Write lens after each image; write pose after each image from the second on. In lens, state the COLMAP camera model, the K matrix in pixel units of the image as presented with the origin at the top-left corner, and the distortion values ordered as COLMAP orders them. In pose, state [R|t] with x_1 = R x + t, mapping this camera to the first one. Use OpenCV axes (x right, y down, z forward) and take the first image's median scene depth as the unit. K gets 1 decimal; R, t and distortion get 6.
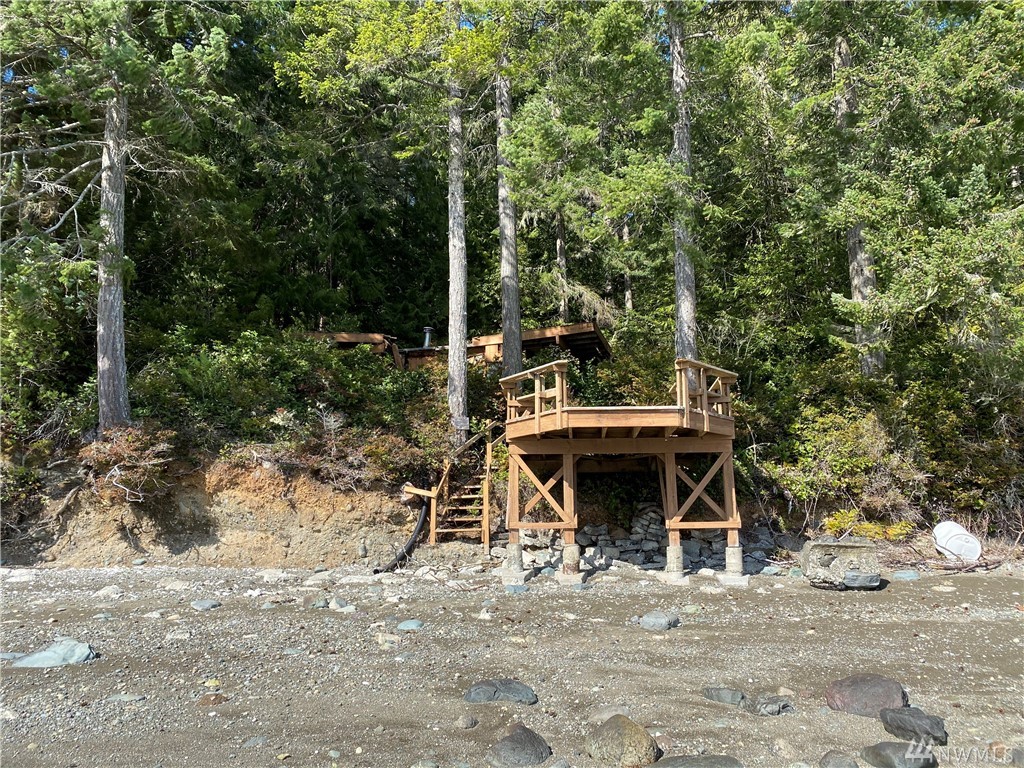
lens RADIAL K [[775.7, 0, 508.5], [0, 775.7, 386.4], [0, 0, 1]] dist [0.051160, -0.086546]
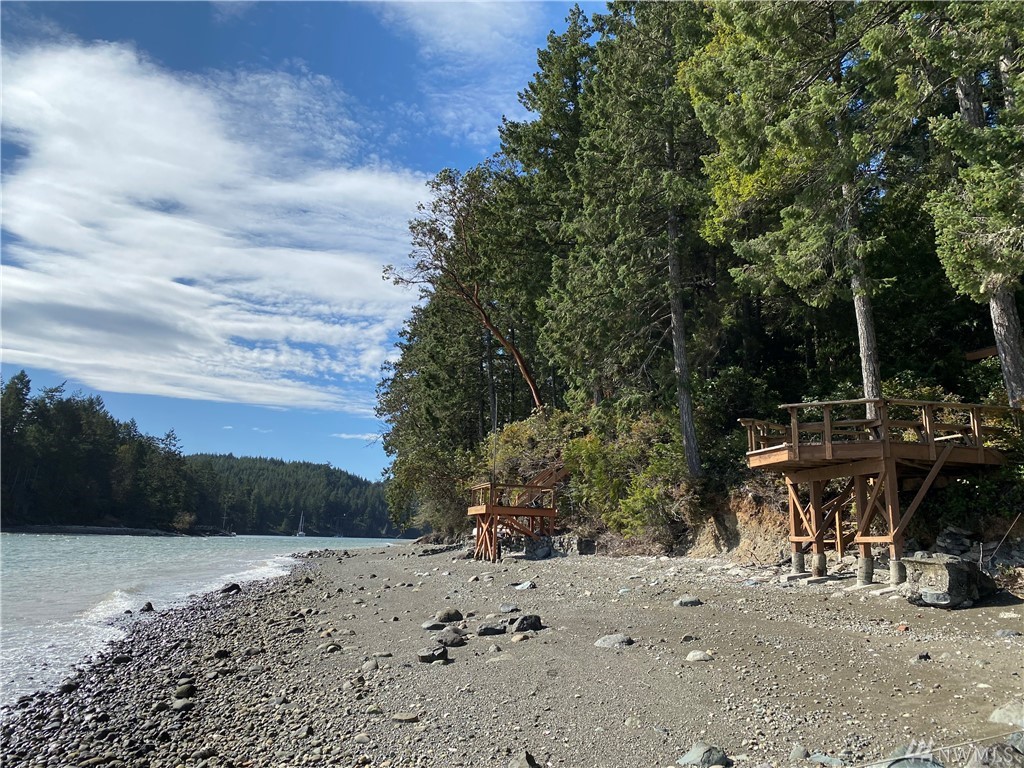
lens RADIAL K [[775.7, 0, 508.5], [0, 775.7, 386.4], [0, 0, 1]] dist [0.051160, -0.086546]
pose [[0.209049, -0.175328, -0.962060, 1.112148], [0.173557, 0.974830, -0.139943, 0.025956], [0.962381, -0.137717, 0.234216, 0.234006]]
